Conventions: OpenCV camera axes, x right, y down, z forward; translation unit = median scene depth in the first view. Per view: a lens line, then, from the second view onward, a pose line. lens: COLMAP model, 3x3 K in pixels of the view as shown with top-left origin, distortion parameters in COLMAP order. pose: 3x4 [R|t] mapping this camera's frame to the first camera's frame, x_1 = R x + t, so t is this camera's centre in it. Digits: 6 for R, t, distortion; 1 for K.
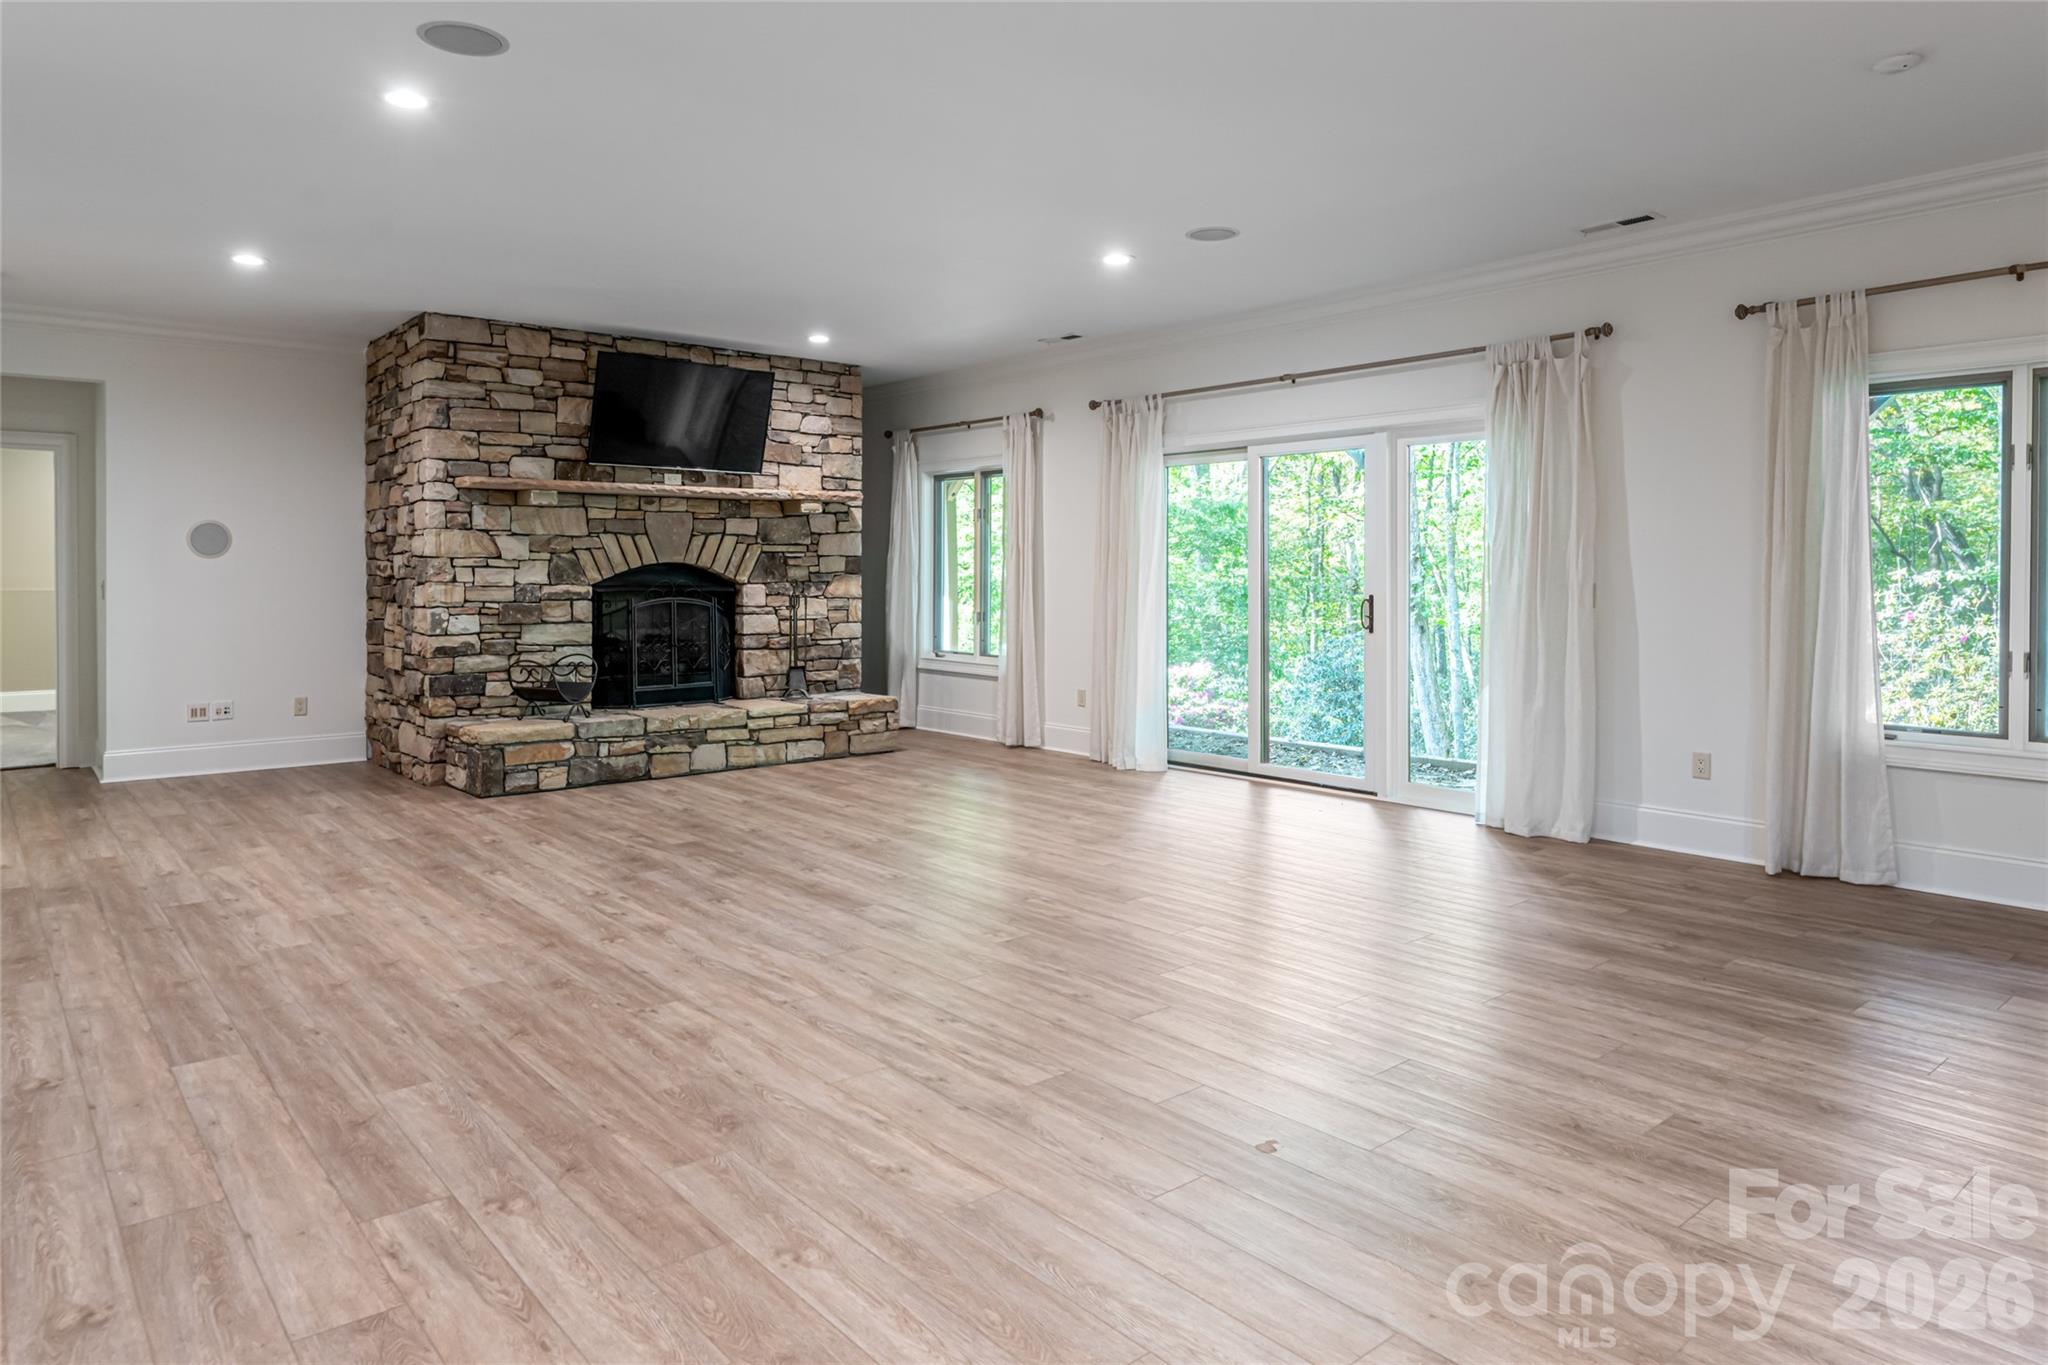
lens RADIAL K [[1255.1, 0, 1024.0], [0, 1255.1, 682.5], [0, 0, 1]] dist [0.002224, 0.000467]
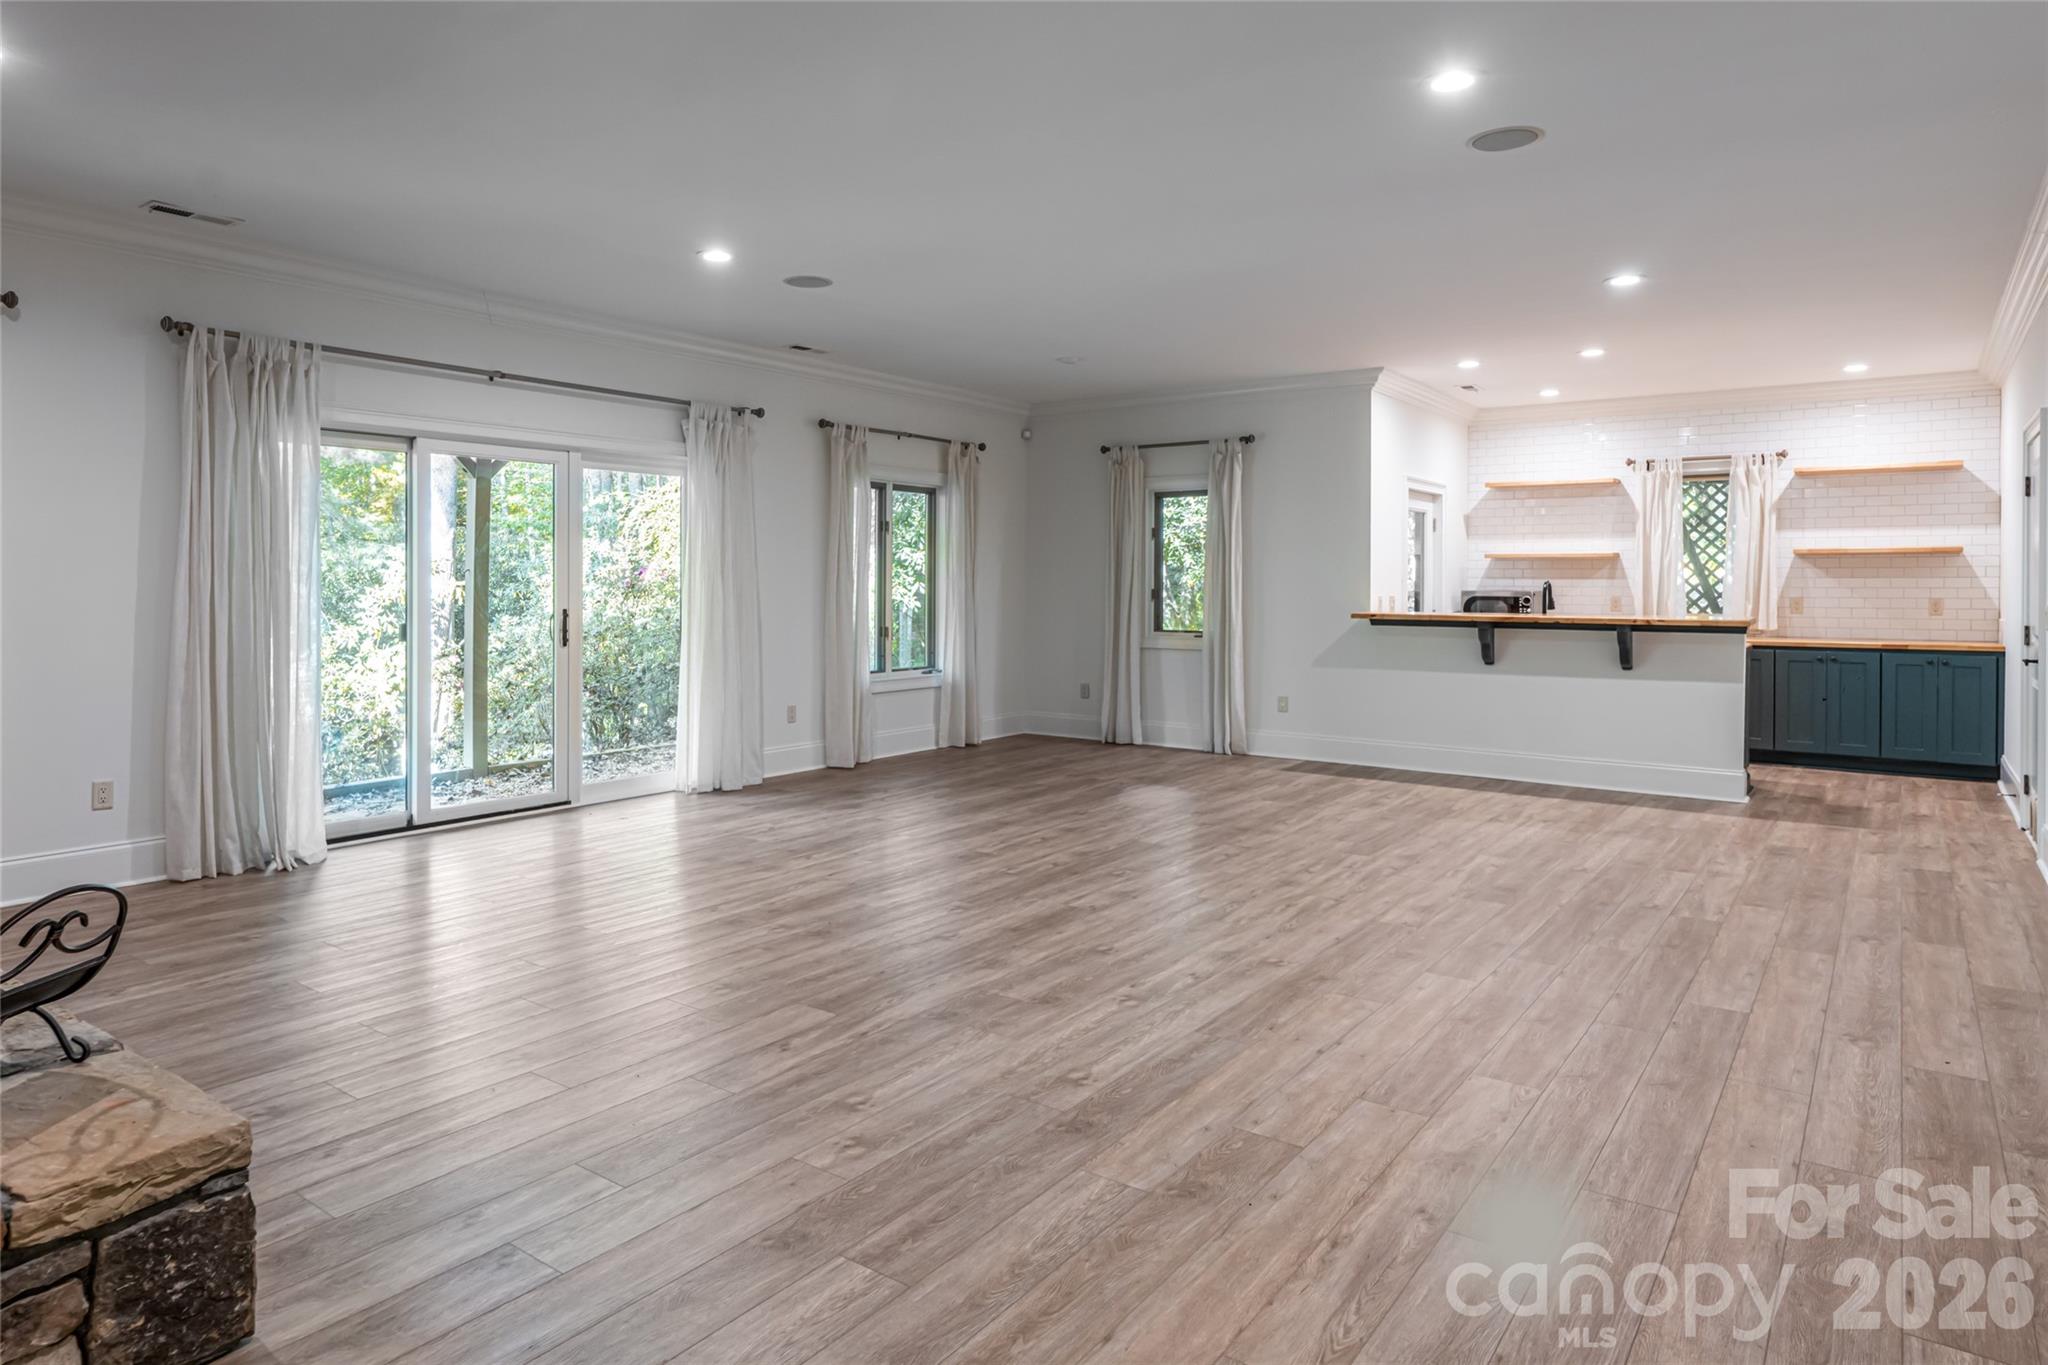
lens RADIAL K [[1103.6, 0, 1024.0], [0, 1103.6, 682.5], [0, 0, 1]] dist [0.000366, 0.000318]
pose [[-0.193470, -0.087548, 0.977192, -0.810732], [0.085543, 0.990712, 0.105695, -0.088009], [-0.977370, 0.104040, -0.184184, 0.966134]]
